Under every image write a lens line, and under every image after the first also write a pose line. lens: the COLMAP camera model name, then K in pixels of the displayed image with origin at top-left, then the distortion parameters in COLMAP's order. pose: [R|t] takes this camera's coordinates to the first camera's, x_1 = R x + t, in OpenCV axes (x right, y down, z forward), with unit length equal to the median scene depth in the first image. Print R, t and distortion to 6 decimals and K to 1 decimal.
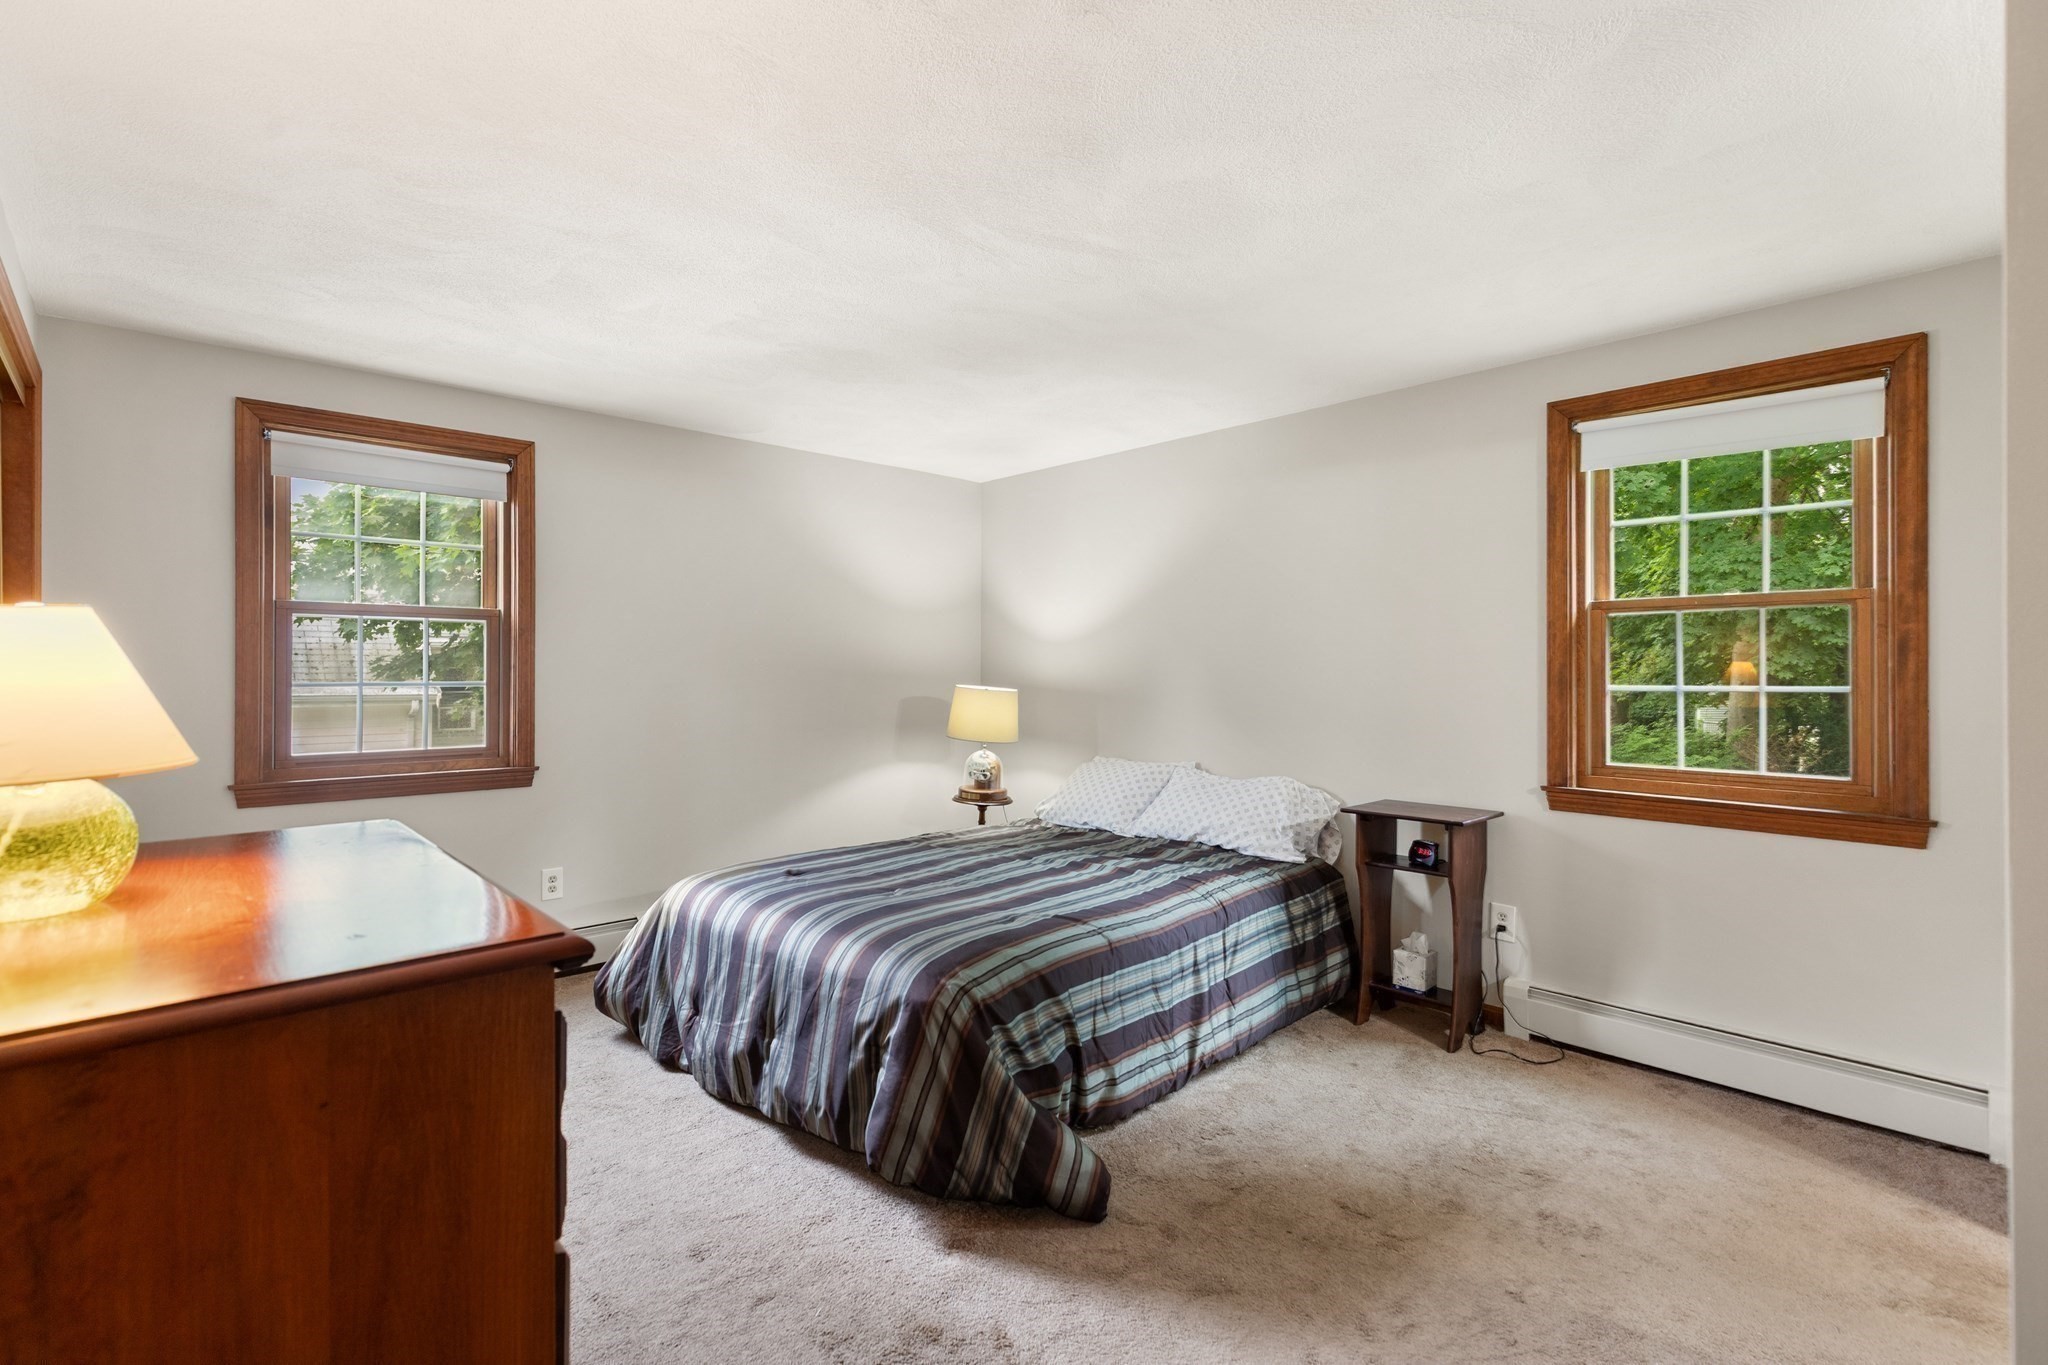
lens RADIAL K [[927.3, 0, 1024.0], [0, 927.3, 682.5], [0, 0, 1]] dist [-0.001478, -0.000058]
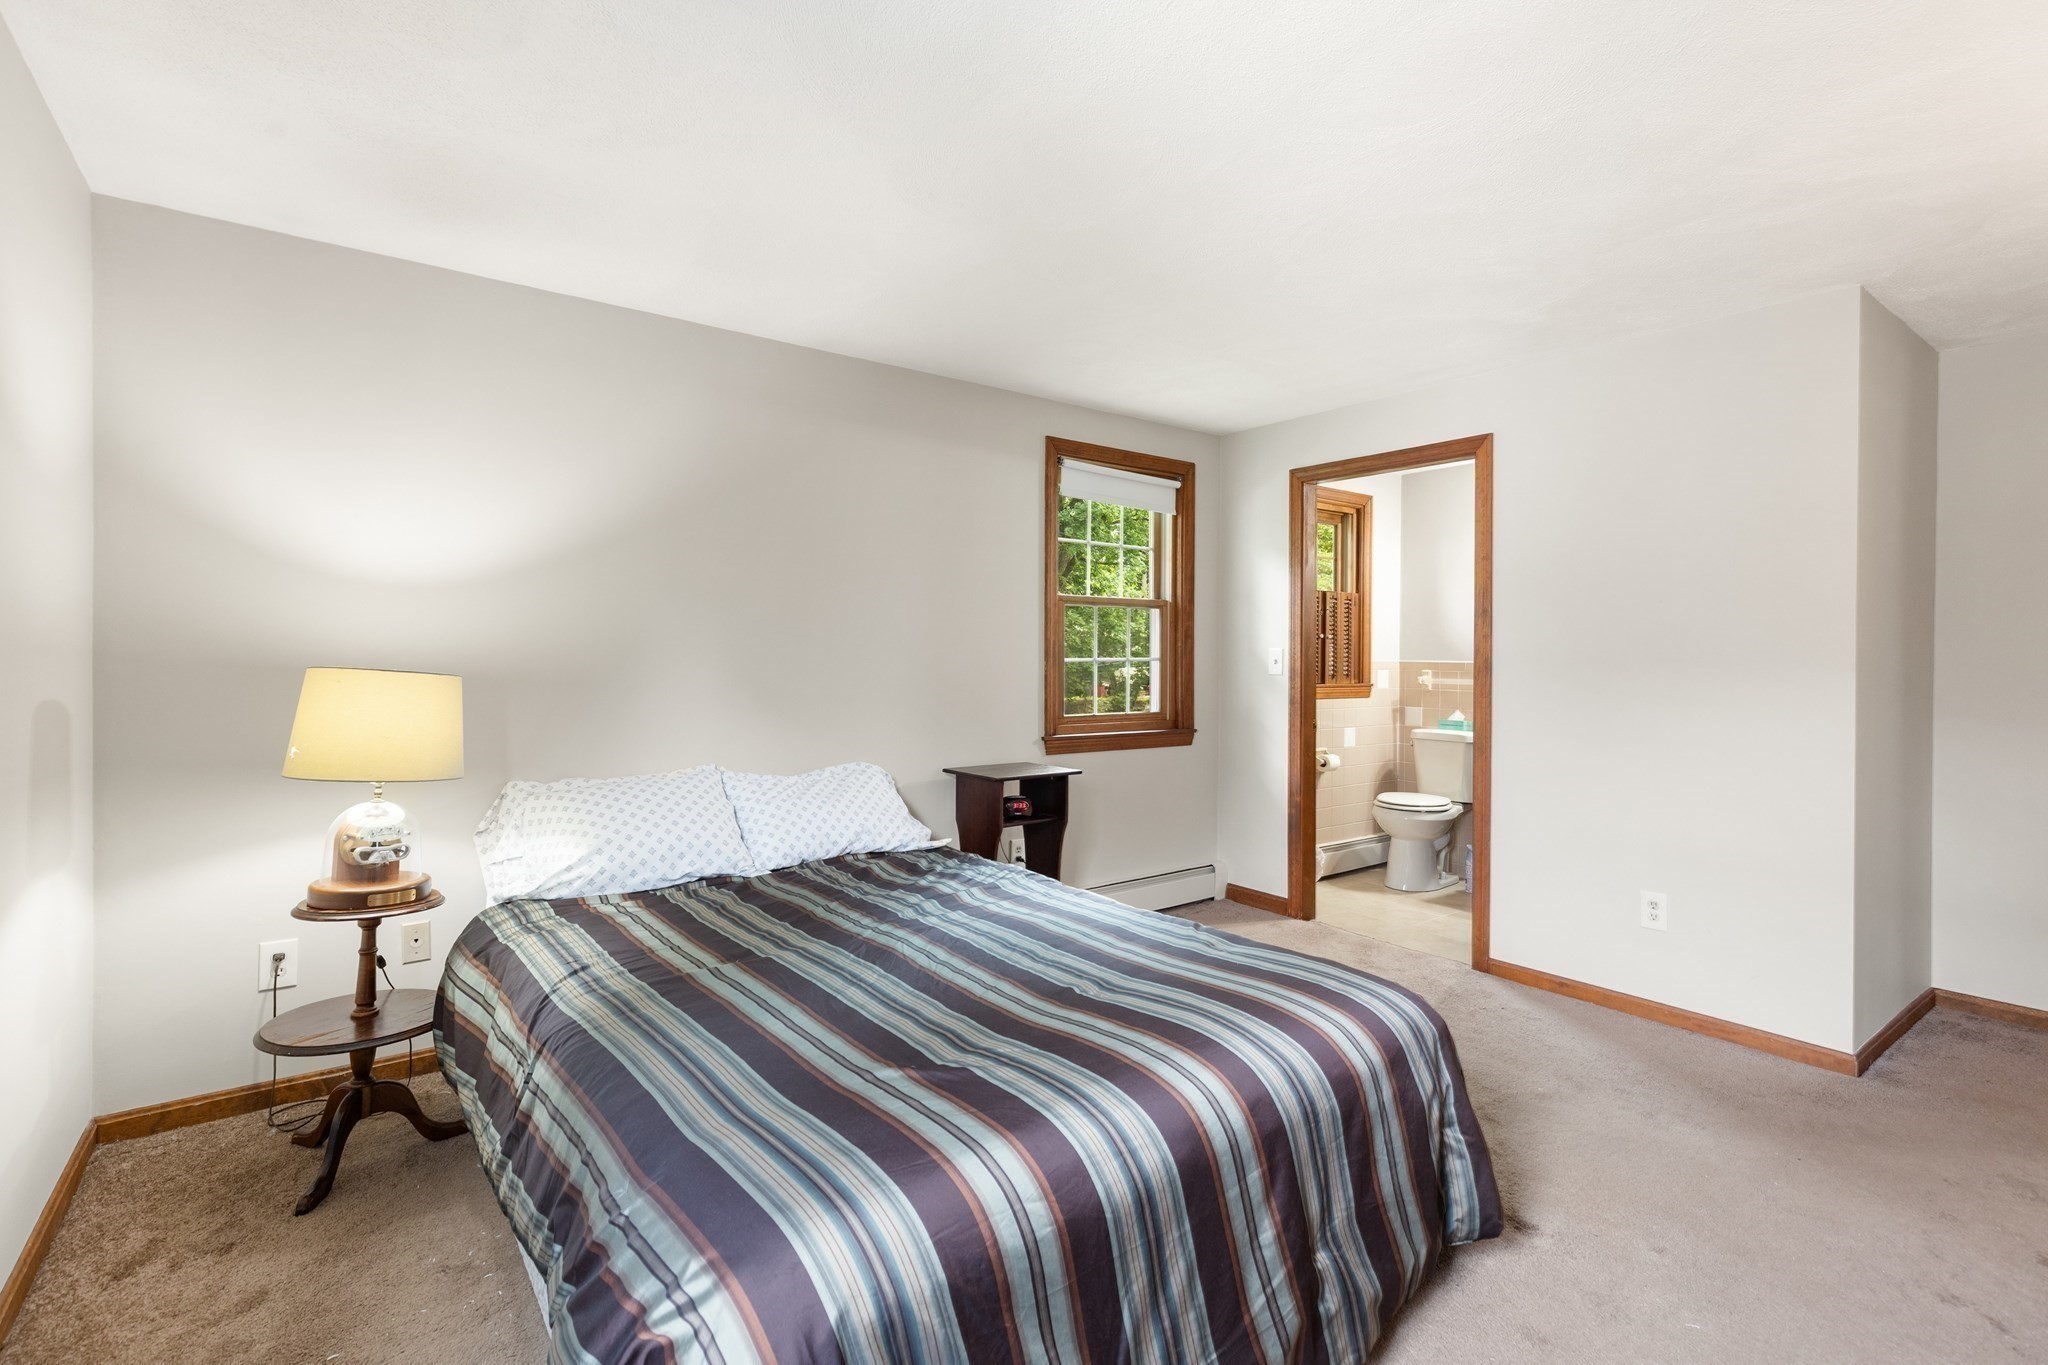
lens RADIAL K [[927.3, 0, 1024.0], [0, 927.3, 682.5], [0, 0, 1]] dist [-0.001478, -0.000058]
pose [[0.101948, -0.031537, 0.994290, -0.728720], [0.004586, 0.999502, 0.031232, -0.002784], [-0.994779, 0.001376, 0.102042, 0.938896]]
